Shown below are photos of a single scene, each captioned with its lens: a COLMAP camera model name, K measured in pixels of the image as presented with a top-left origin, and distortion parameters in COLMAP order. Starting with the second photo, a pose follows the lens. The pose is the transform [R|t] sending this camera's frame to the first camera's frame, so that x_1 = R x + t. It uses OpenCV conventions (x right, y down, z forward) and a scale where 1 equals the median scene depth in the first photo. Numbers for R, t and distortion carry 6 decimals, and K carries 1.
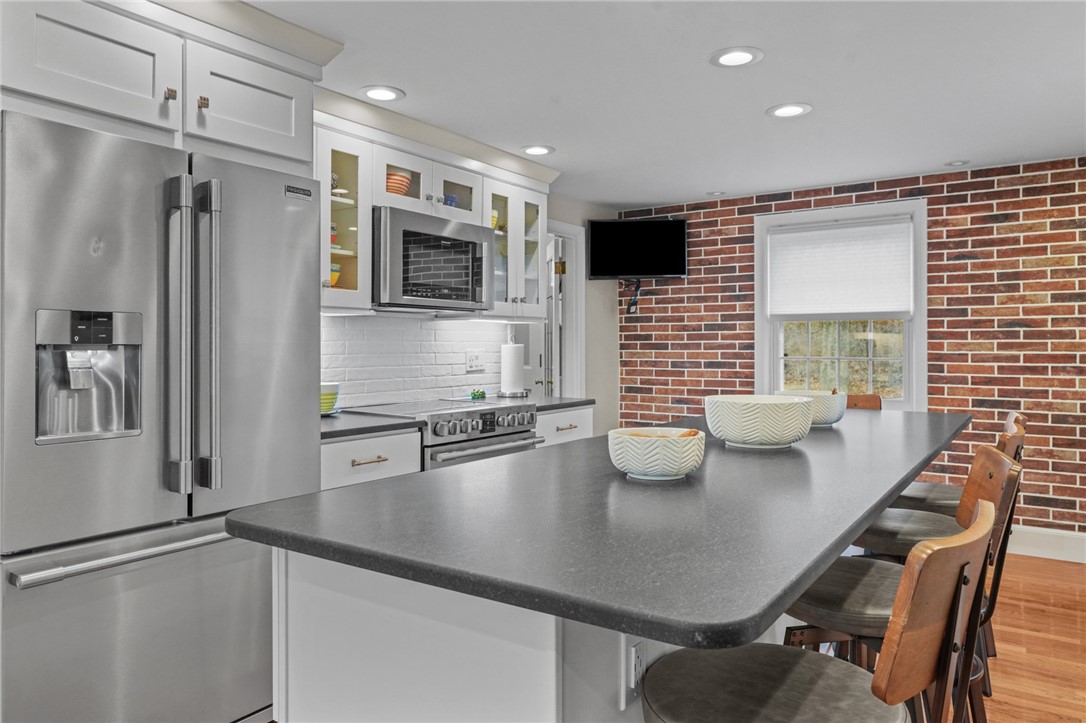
lens RADIAL K [[738.0, 0, 540.3], [0, 738.0, 341.9], [0, 0, 1]] dist [-0.003151, -0.000832]
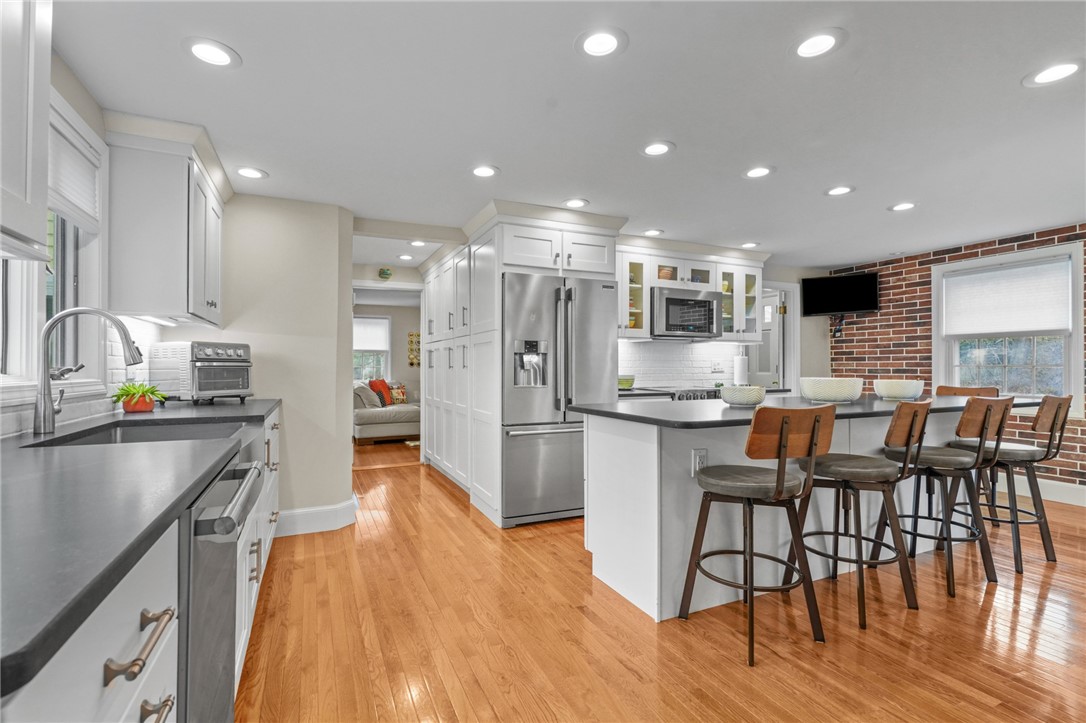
lens RADIAL K [[500.3, 0, 540.2], [0, 500.3, 363.8], [0, 0, 1]] dist [-0.002924, -0.000314]
pose [[0.859373, -0.002095, -0.511345, 0.157816], [0.001720, 0.999998, -0.001208, 0.020337], [0.511346, 0.000158, 0.859375, -0.247105]]
